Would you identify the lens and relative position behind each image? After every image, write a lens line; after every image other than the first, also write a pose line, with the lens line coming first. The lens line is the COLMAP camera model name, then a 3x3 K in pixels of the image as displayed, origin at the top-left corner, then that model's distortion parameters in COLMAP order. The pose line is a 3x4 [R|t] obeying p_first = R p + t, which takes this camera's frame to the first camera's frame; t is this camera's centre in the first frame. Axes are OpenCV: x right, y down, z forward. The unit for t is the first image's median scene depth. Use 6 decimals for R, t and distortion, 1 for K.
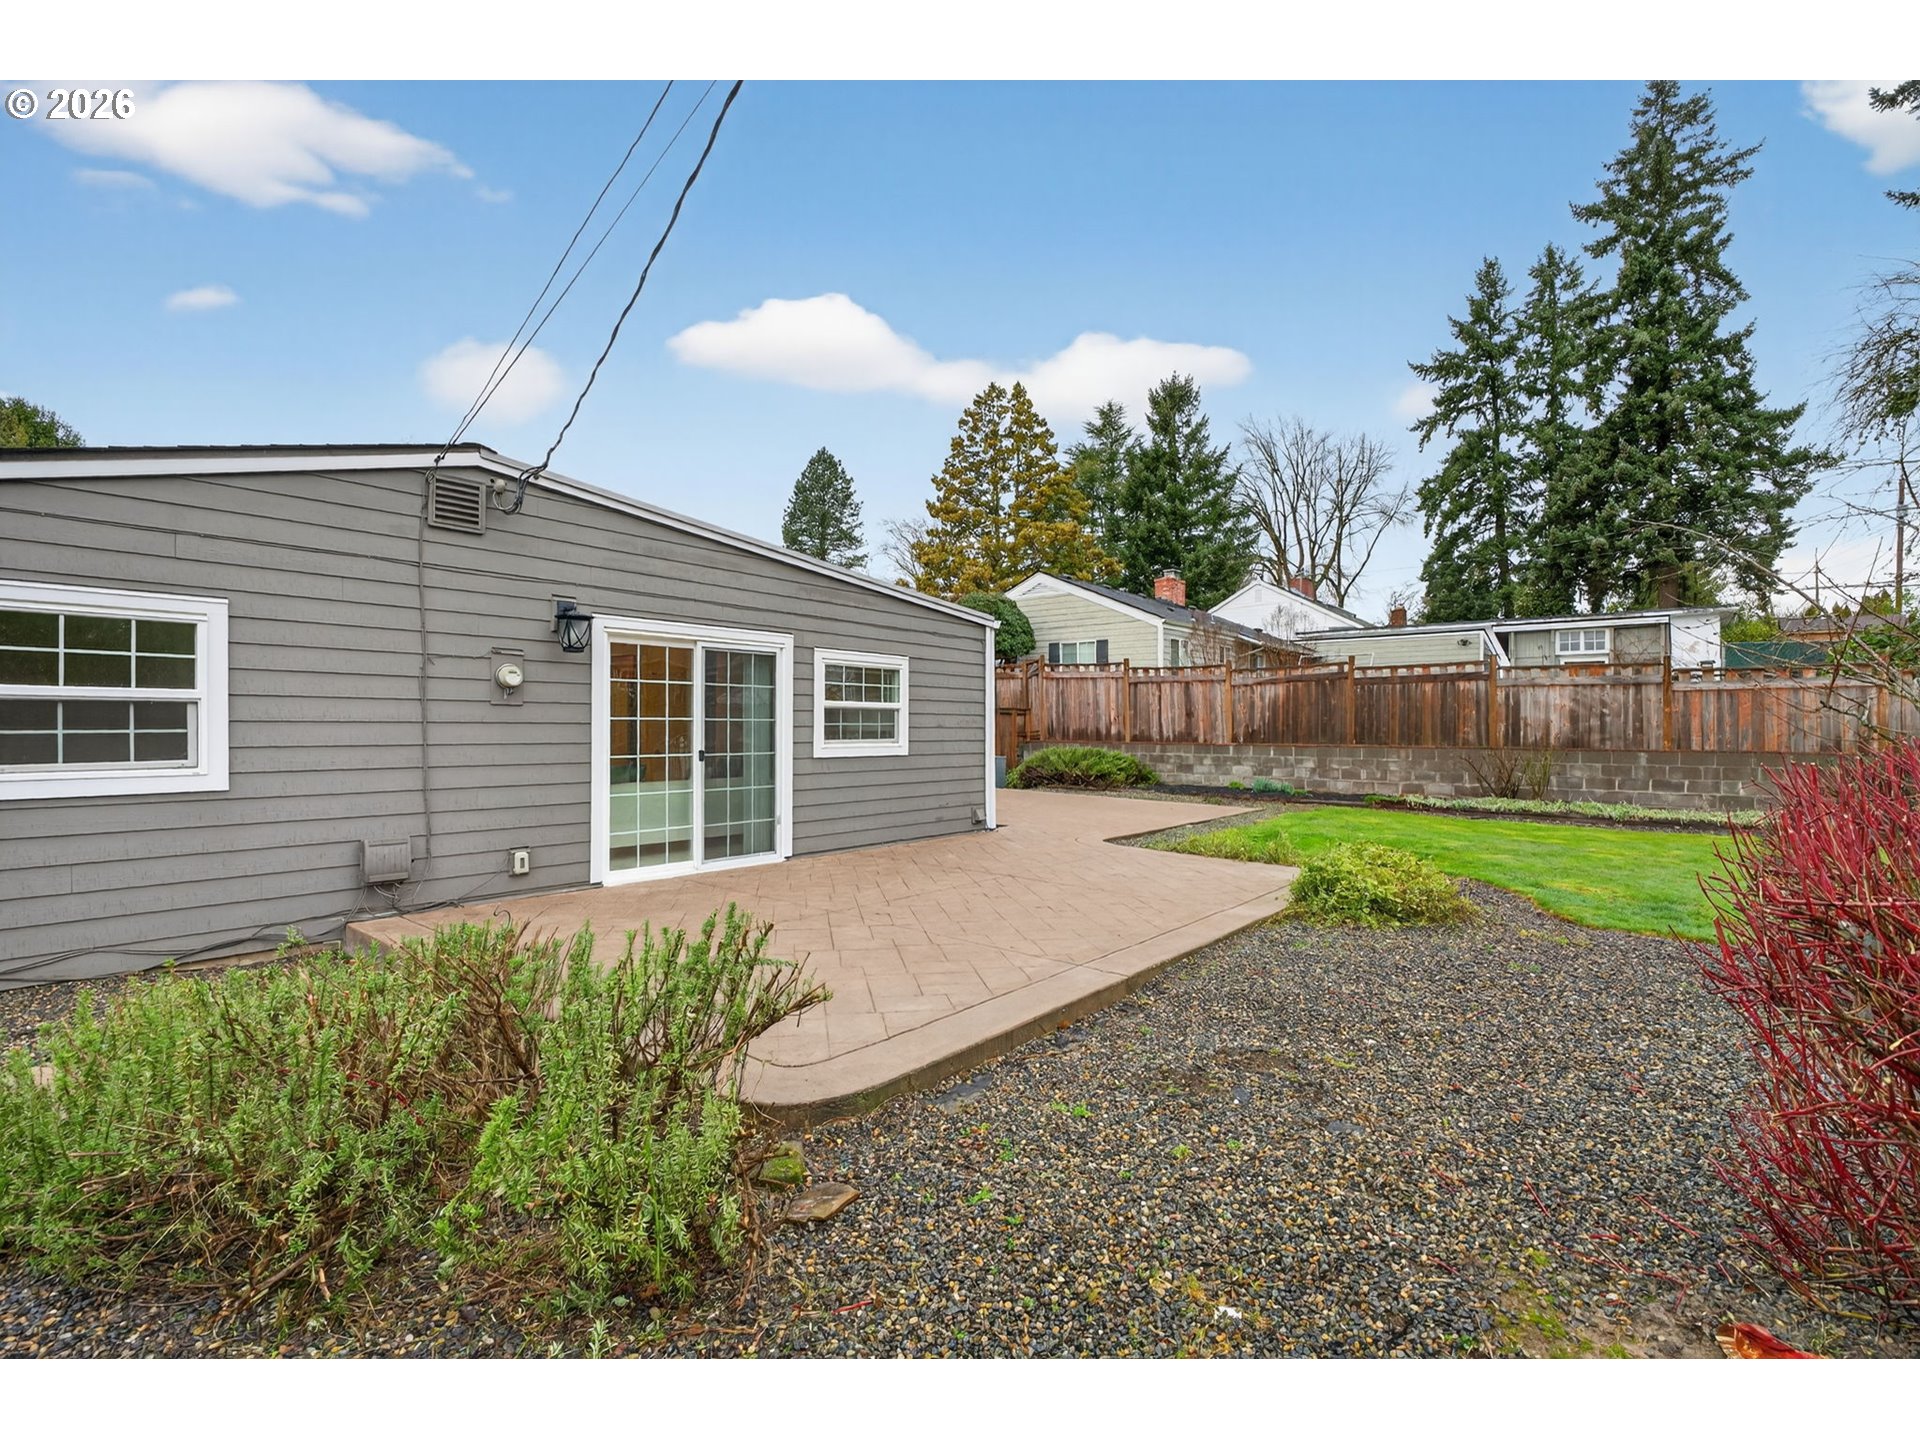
lens RADIAL K [[878.2, 0, 931.6], [0, 878.2, 734.5], [0, 0, 1]] dist [-0.001369, 0.000493]
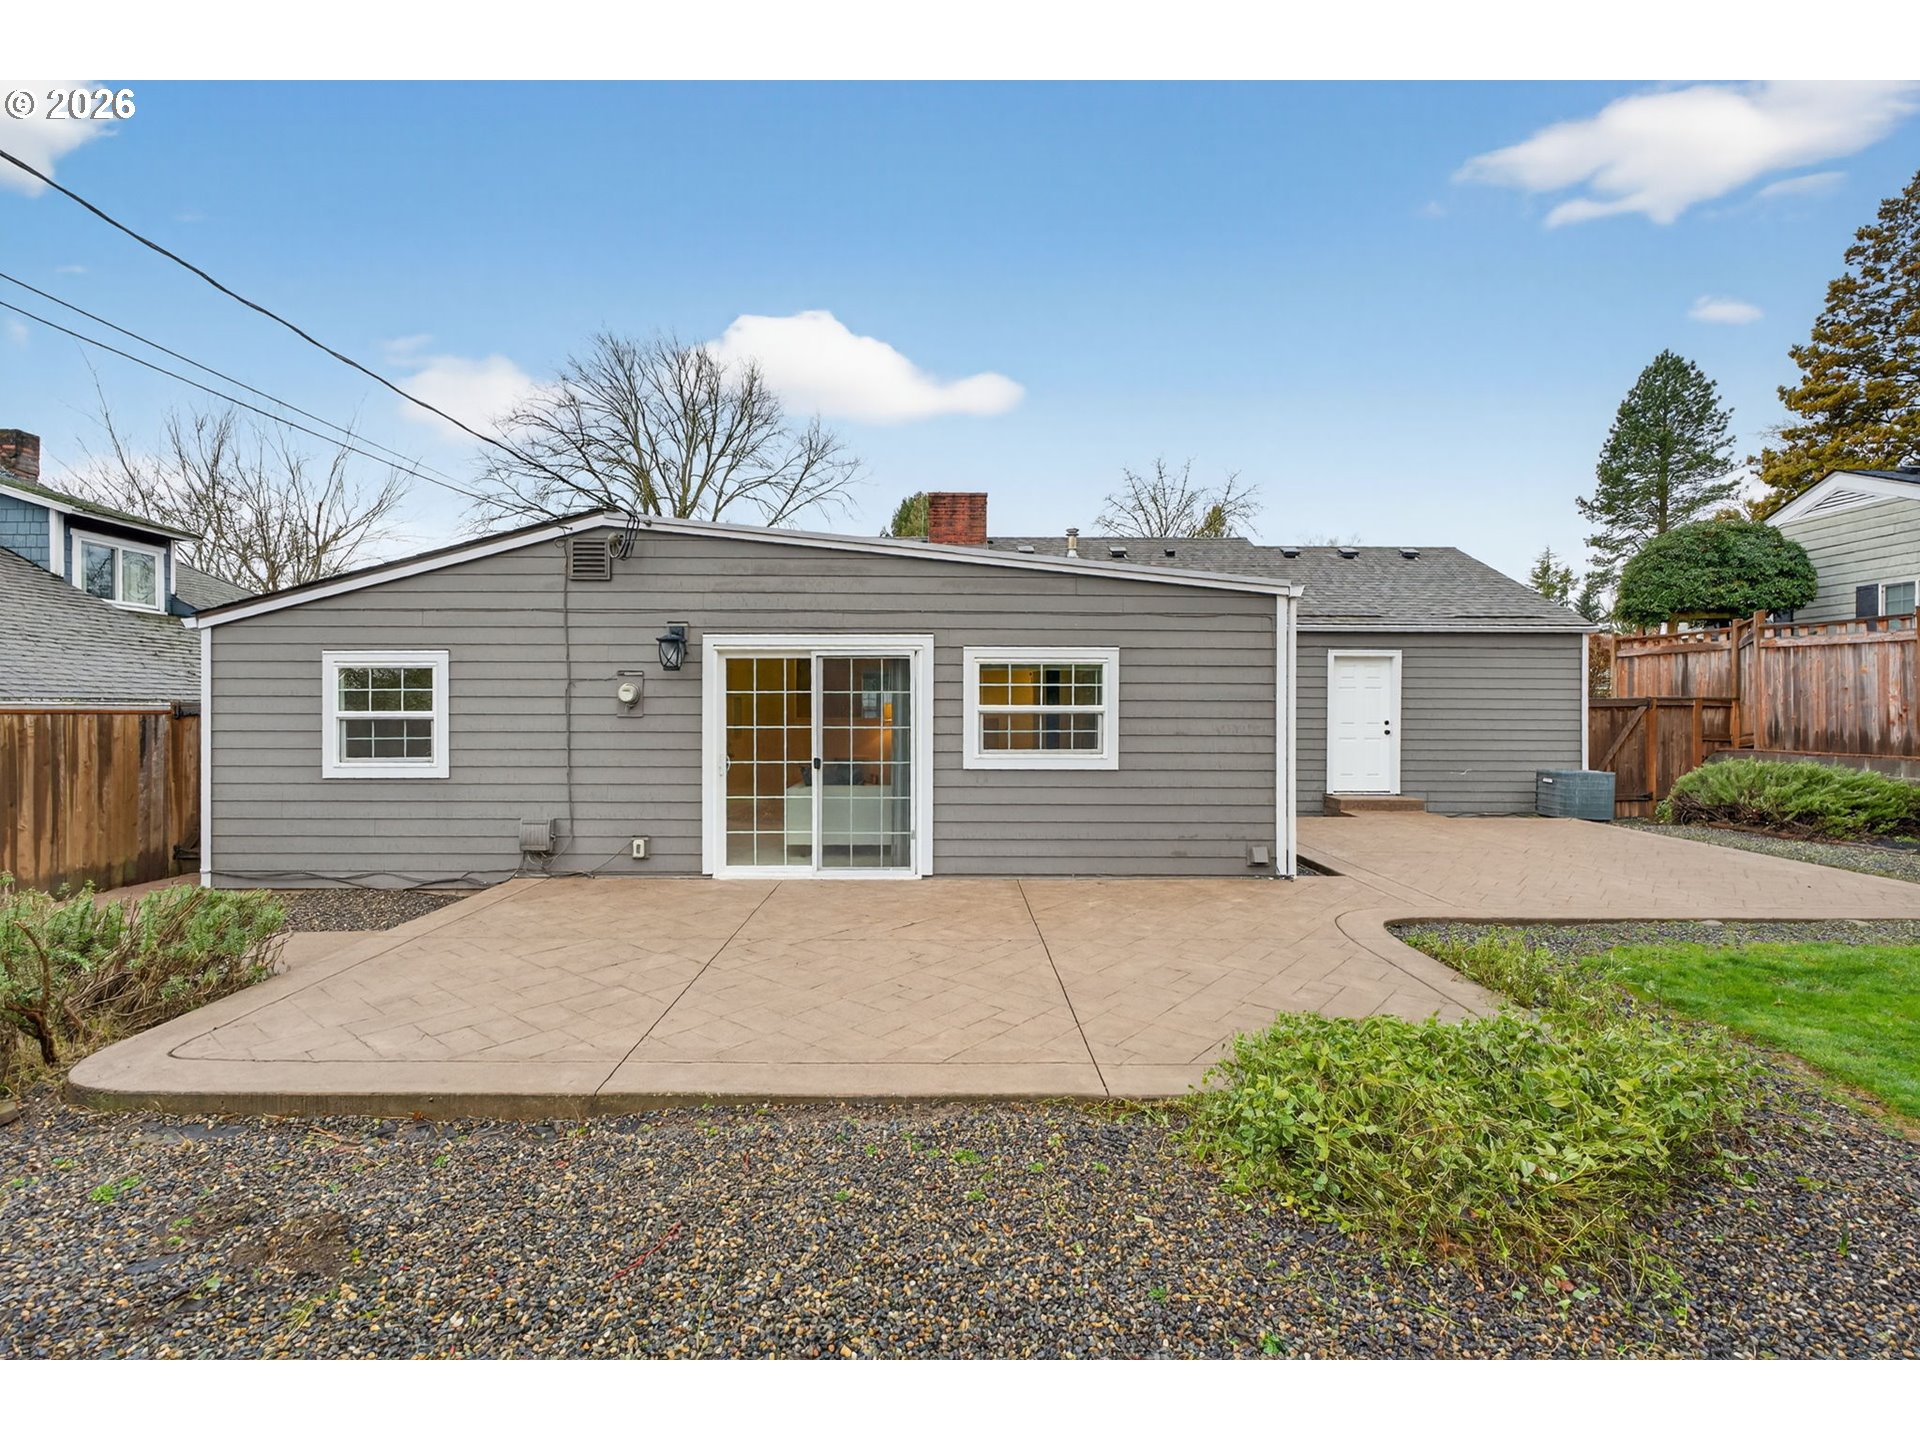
lens RADIAL K [[878.2, 0, 960.1], [0, 878.2, 726.5], [0, 0, 1]] dist [-0.001369, 0.000493]
pose [[0.652694, 0.007431, -0.757586, 0.556977], [-0.005546, 0.999972, 0.005031, -0.022435], [0.757602, 0.000918, 0.652717, 0.421670]]
